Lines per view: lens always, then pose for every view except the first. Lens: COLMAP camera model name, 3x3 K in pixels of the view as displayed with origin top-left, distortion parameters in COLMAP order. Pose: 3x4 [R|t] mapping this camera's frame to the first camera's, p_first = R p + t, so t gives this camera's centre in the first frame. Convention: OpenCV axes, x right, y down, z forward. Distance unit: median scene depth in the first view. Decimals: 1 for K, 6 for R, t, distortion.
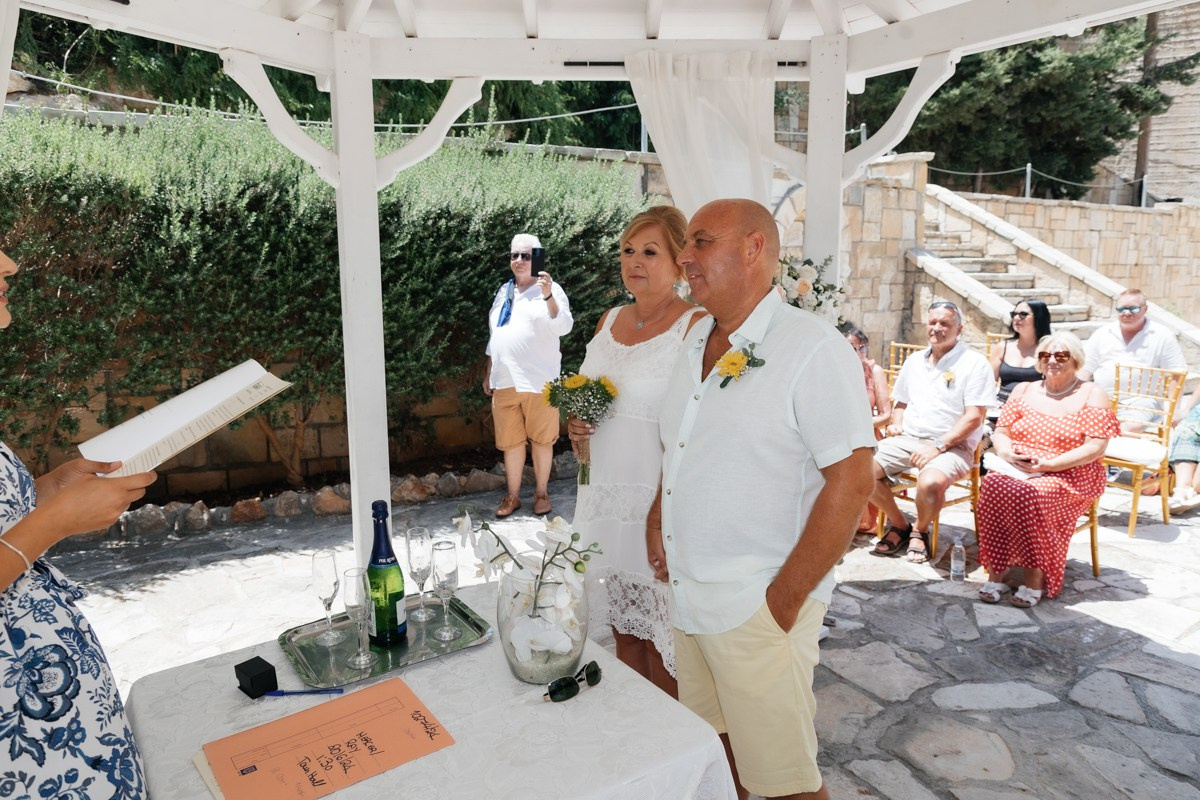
lens RADIAL K [[813.9, 0, 600.0], [0, 813.9, 400.0], [0, 0, 1]] dist [0.008782, 0.002236]
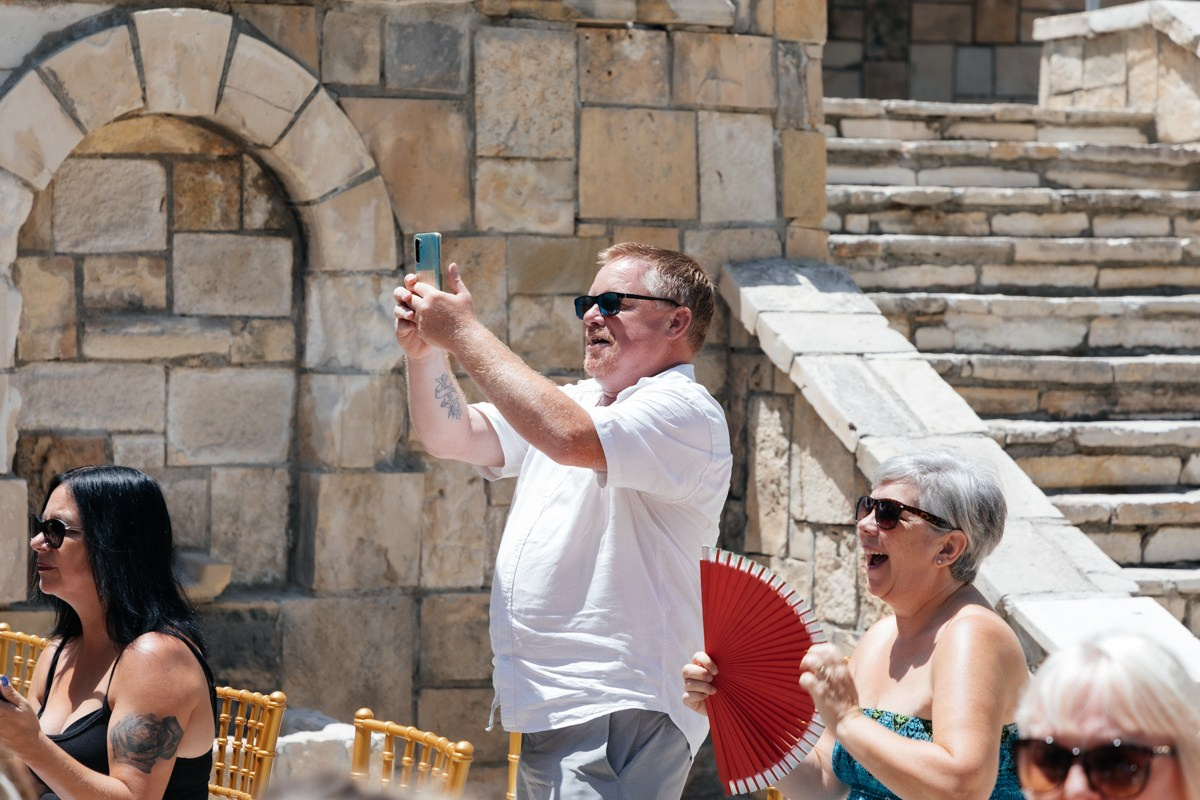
lens RADIAL K [[3401.6, 0, 600.0], [0, 3401.6, 400.0], [0, 0, 1]] dist [0.106156, 0.246843]
pose [[0.994676, 0.004100, -0.102971, 0.794462], [-0.018135, 0.990580, -0.135733, 0.002575], [0.101445, 0.136877, 0.985380, -0.070360]]
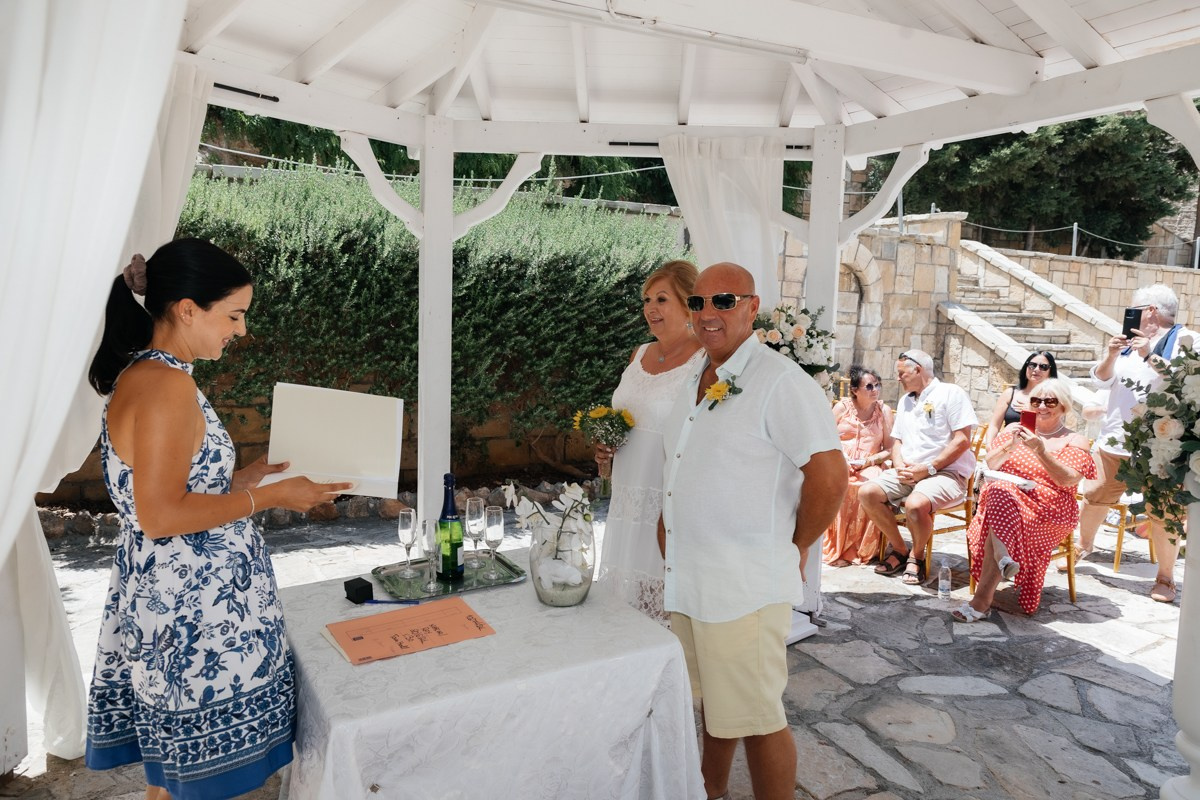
lens RADIAL K [[813.9, 0, 600.0], [0, 813.9, 400.0], [0, 0, 1]] dist [0.008782, 0.002236]
pose [[0.997115, 0.039973, -0.064531, 0.023117], [-0.043136, 0.997897, -0.048387, 0.019313], [0.062461, 0.051031, 0.996742, -0.125100]]
